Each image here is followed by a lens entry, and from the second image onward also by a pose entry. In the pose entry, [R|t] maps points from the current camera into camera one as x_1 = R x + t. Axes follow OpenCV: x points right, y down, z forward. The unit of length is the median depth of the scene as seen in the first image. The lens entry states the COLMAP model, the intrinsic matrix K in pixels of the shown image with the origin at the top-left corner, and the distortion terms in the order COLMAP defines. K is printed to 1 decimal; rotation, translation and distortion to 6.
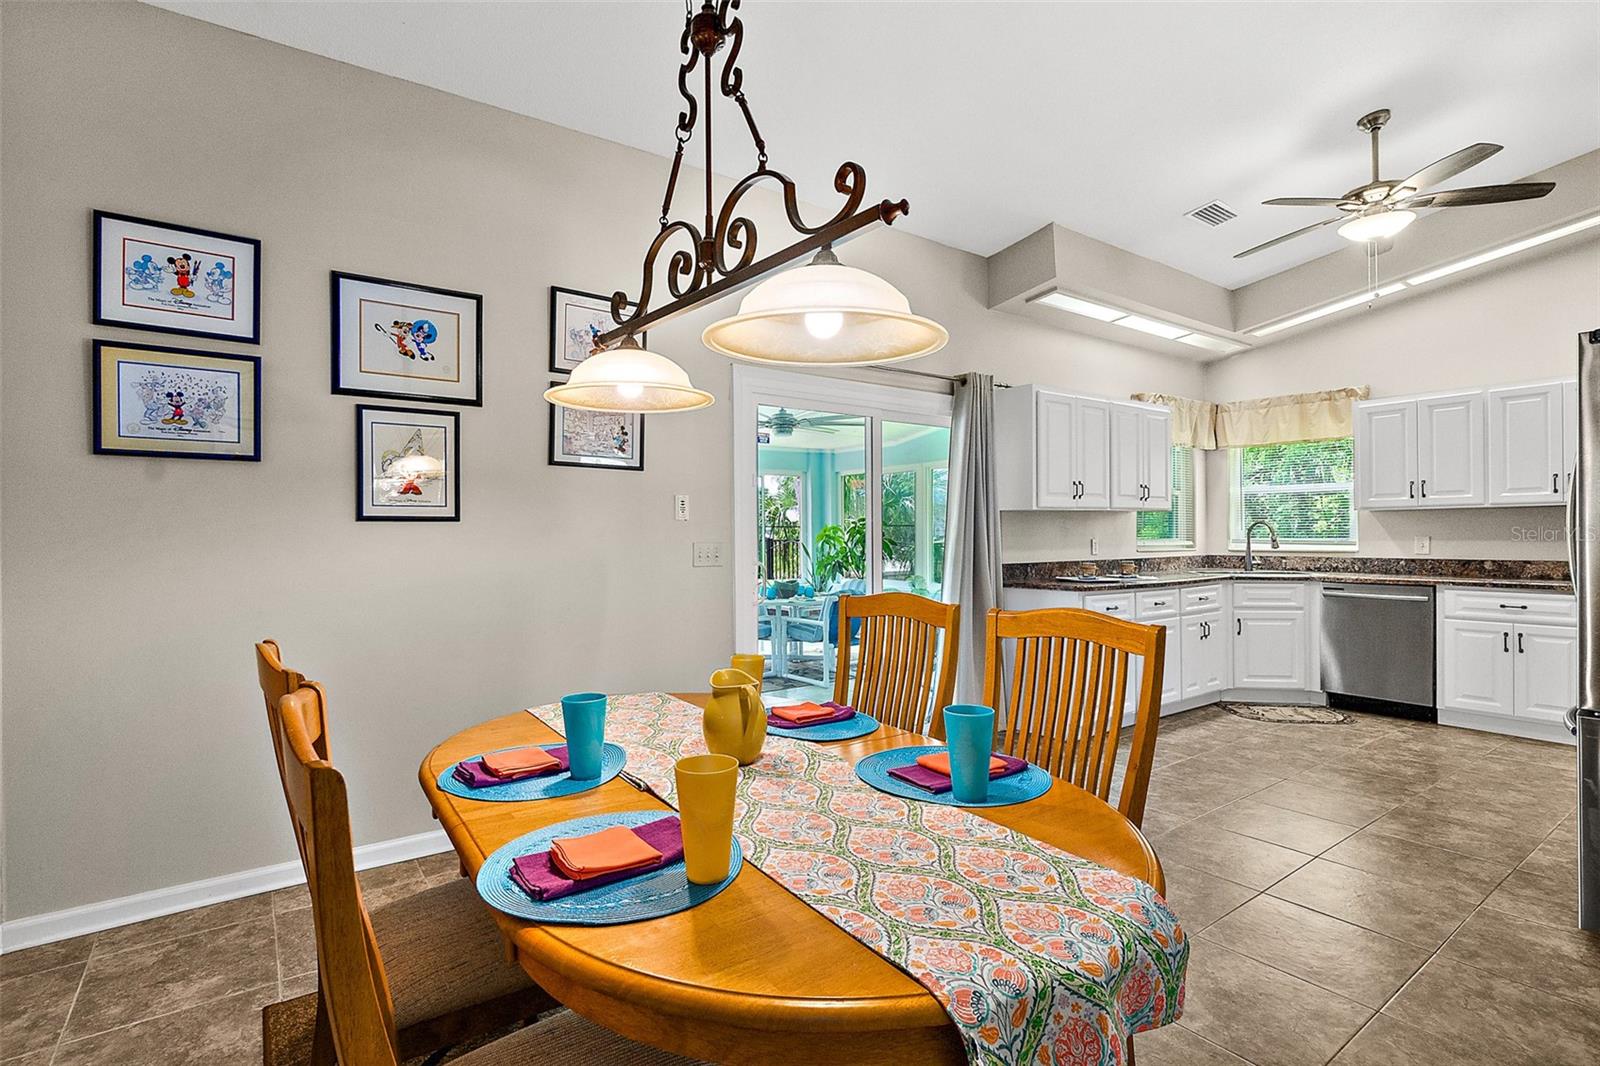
lens RADIAL K [[766.5, 0, 788.7], [0, 766.5, 536.6], [0, 0, 1]] dist [0.000401, 0.000787]
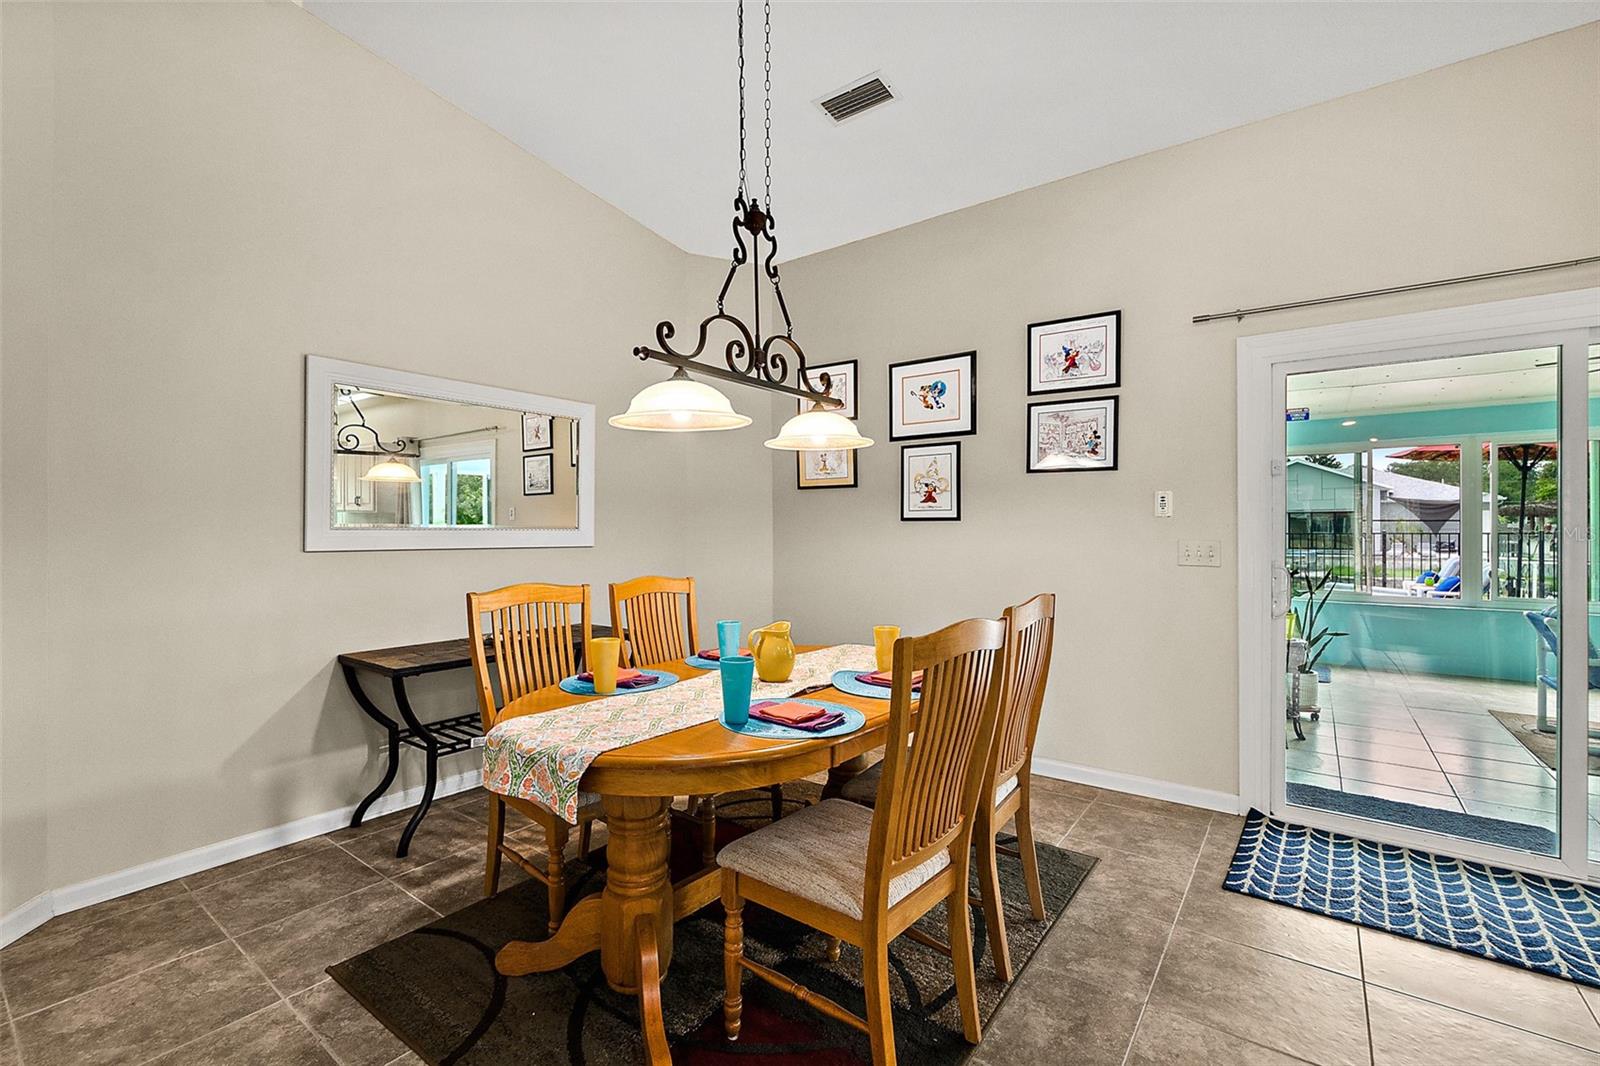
lens RADIAL K [[703.8, 0, 768.8], [0, 703.8, 527.3], [0, 0, 1]] dist [0.001106, 0.000177]
pose [[0.285163, 0.003974, -0.958471, 0.421511], [-0.004637, 0.999985, 0.002766, -0.005963], [0.958468, 0.003656, 0.285177, 0.193205]]
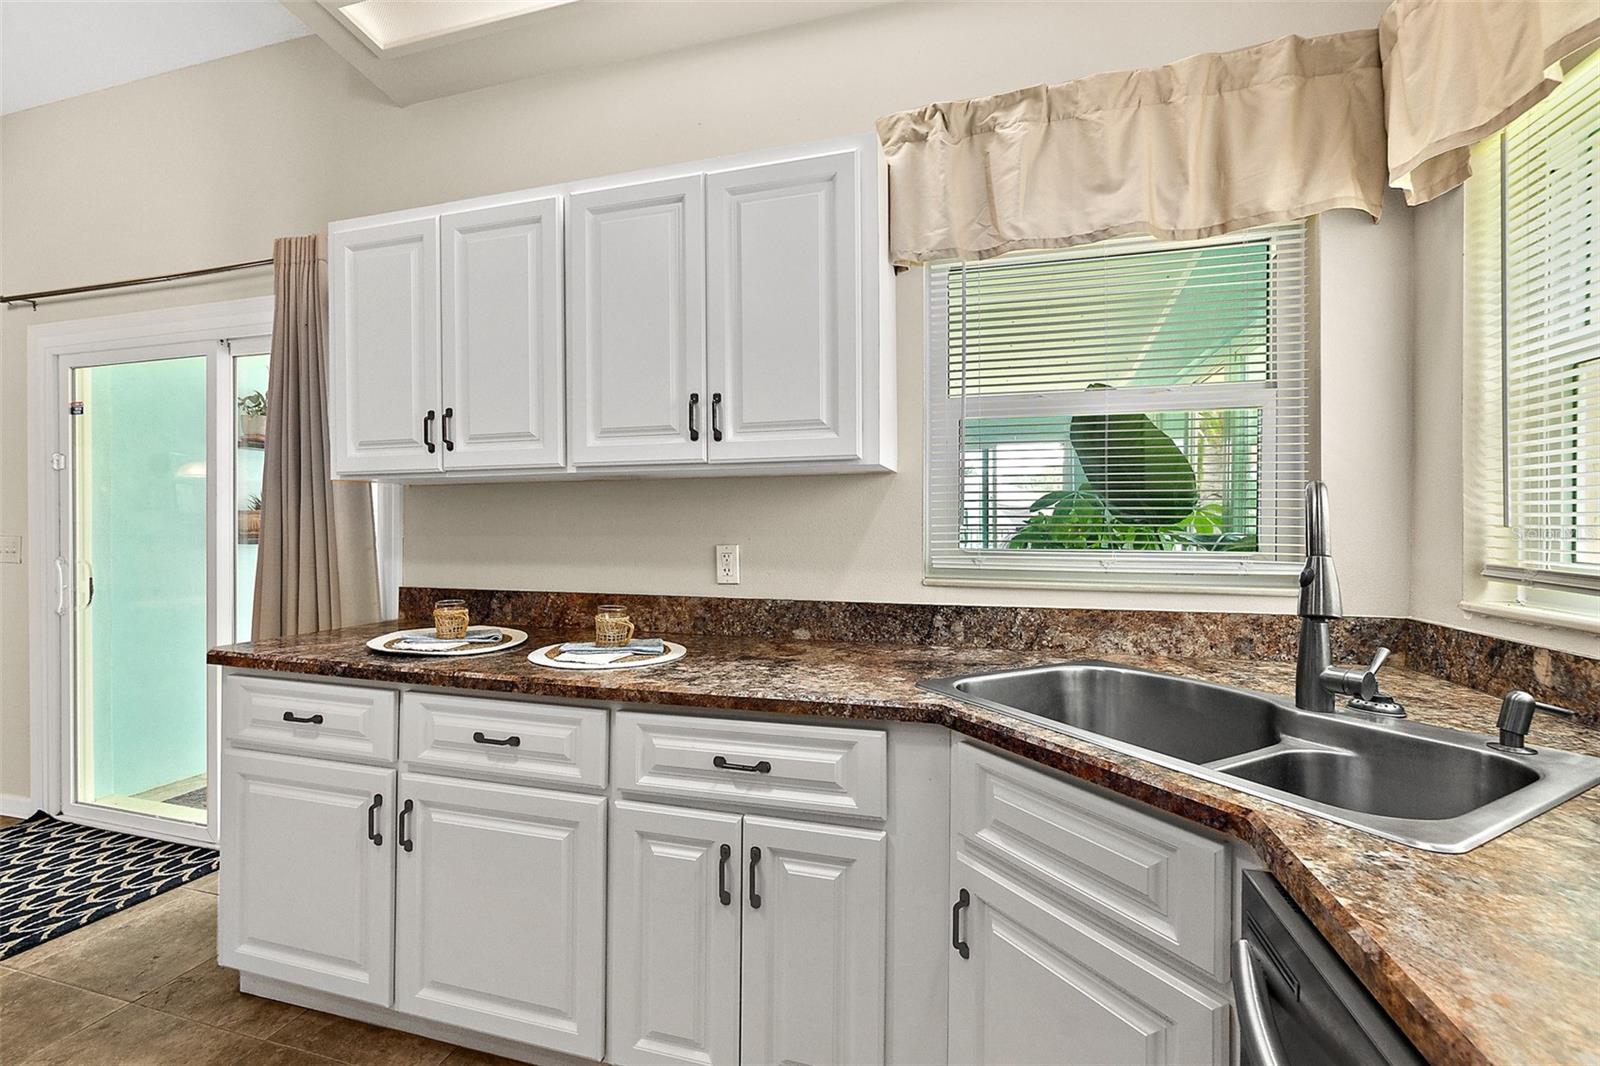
lens RADIAL K [[698.3, 0, 766.1], [0, 698.3, 532.0], [0, 0, 1]] dist [-0.001553, 0.000013]
pose [[0.609428, 0.011256, -0.792761, 0.786387], [-0.006716, 0.999937, 0.009035, -0.008491], [0.792813, -0.000182, 0.609465, 0.888947]]
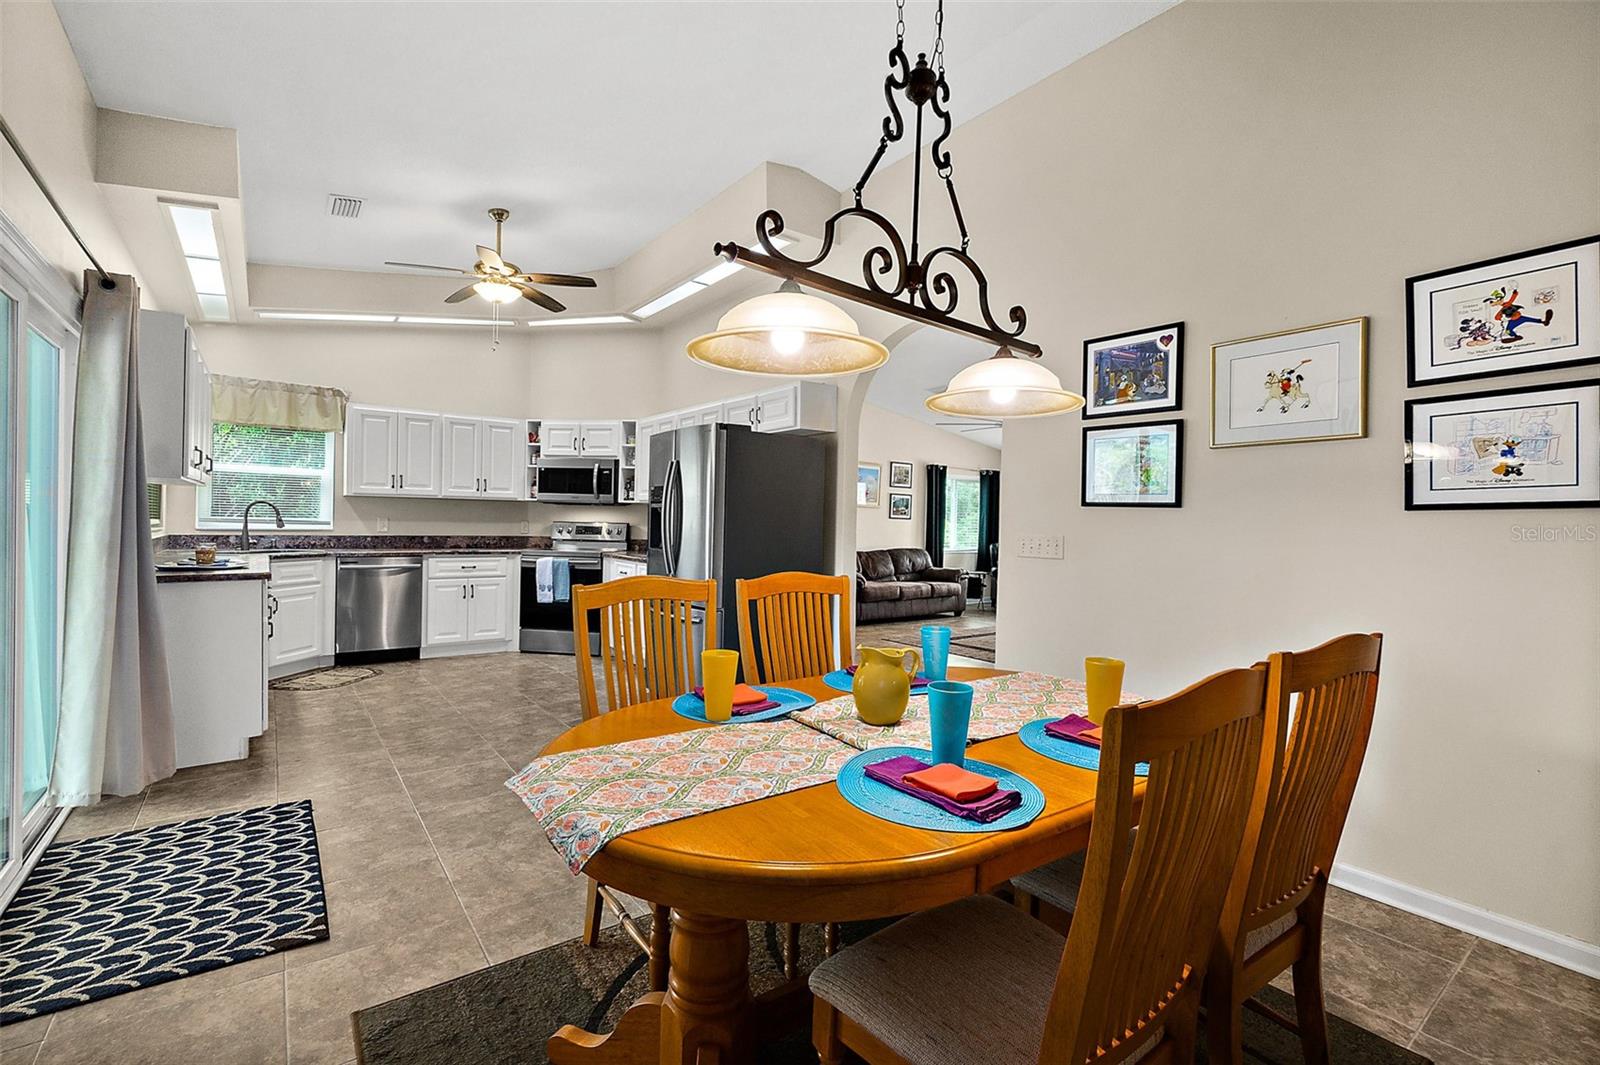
lens RADIAL K [[703.8, 0, 768.8], [0, 703.8, 526.8], [0, 0, 1]] dist [0.001106, 0.000177]
pose [[-0.000632, -0.002159, 0.999997, -0.366914], [-0.016533, 0.999861, 0.002148, 0.001371], [-0.999863, -0.016531, -0.000667, 0.385467]]
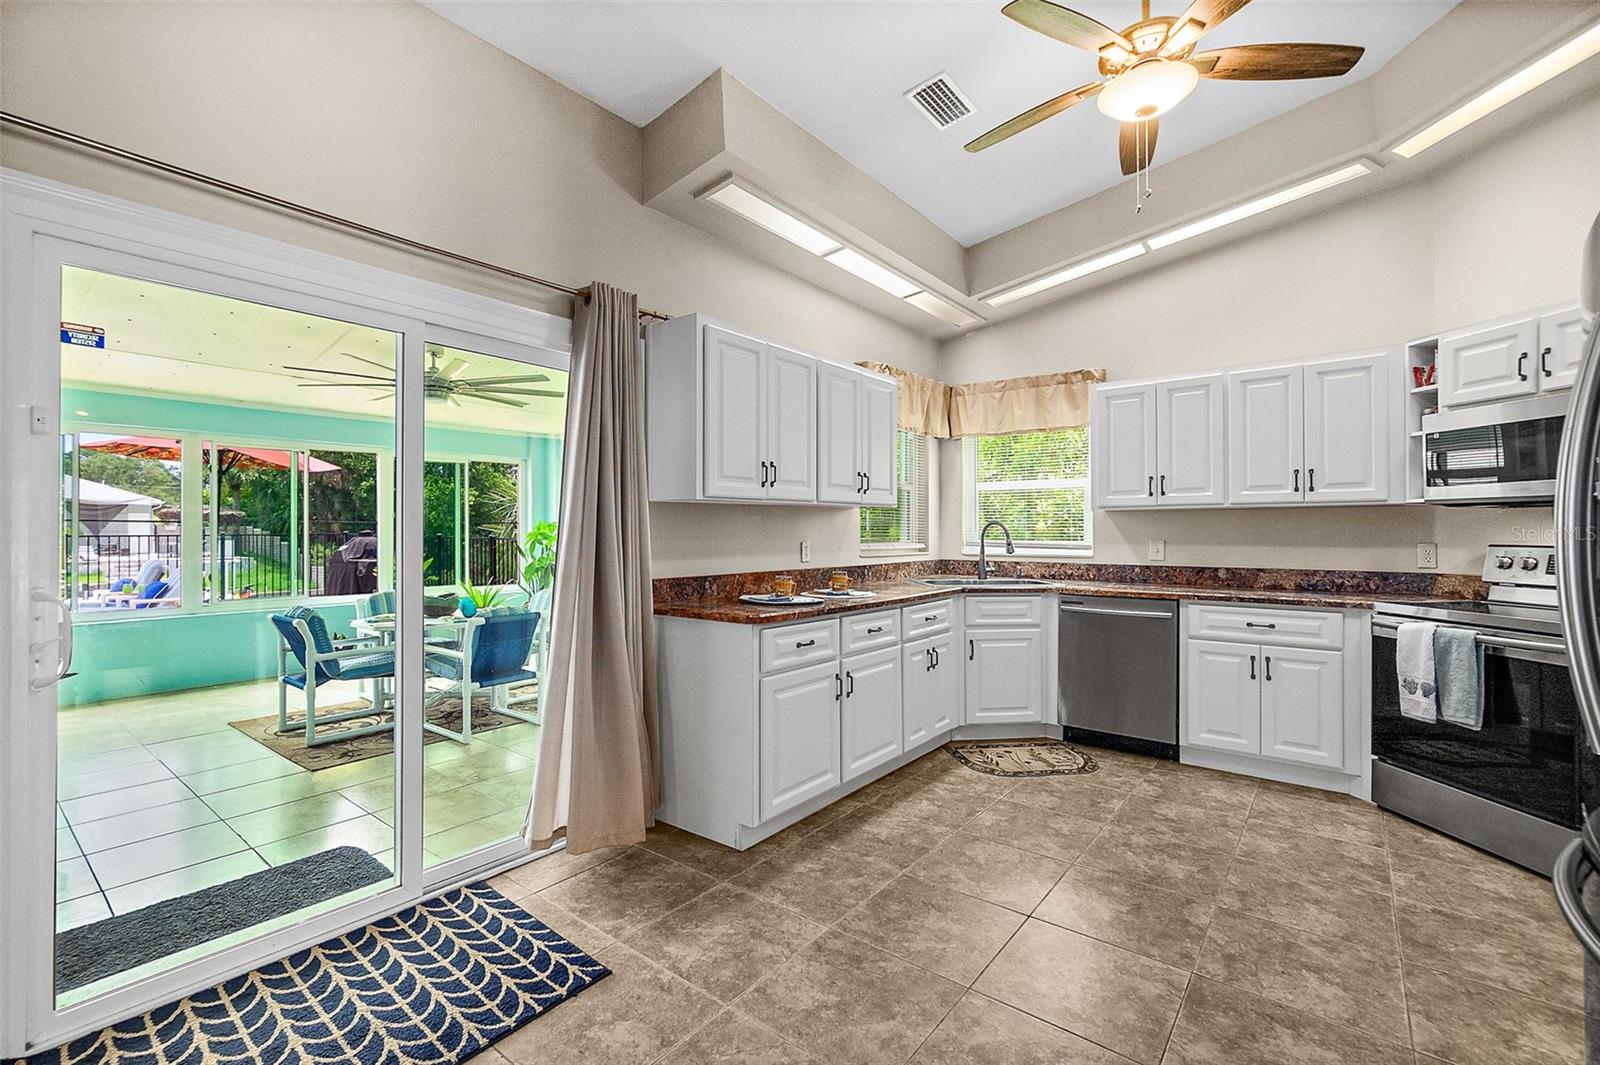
lens RADIAL K [[695.5, 0, 796.5], [0, 695.5, 530.5], [0, 0, 1]] dist [-0.002201, -0.000105]
pose [[0.962091, 0.006924, 0.272640, 0.222773], [-0.005678, 0.999970, -0.005358, -0.005111], [-0.272669, 0.003607, 0.962101, 0.366638]]
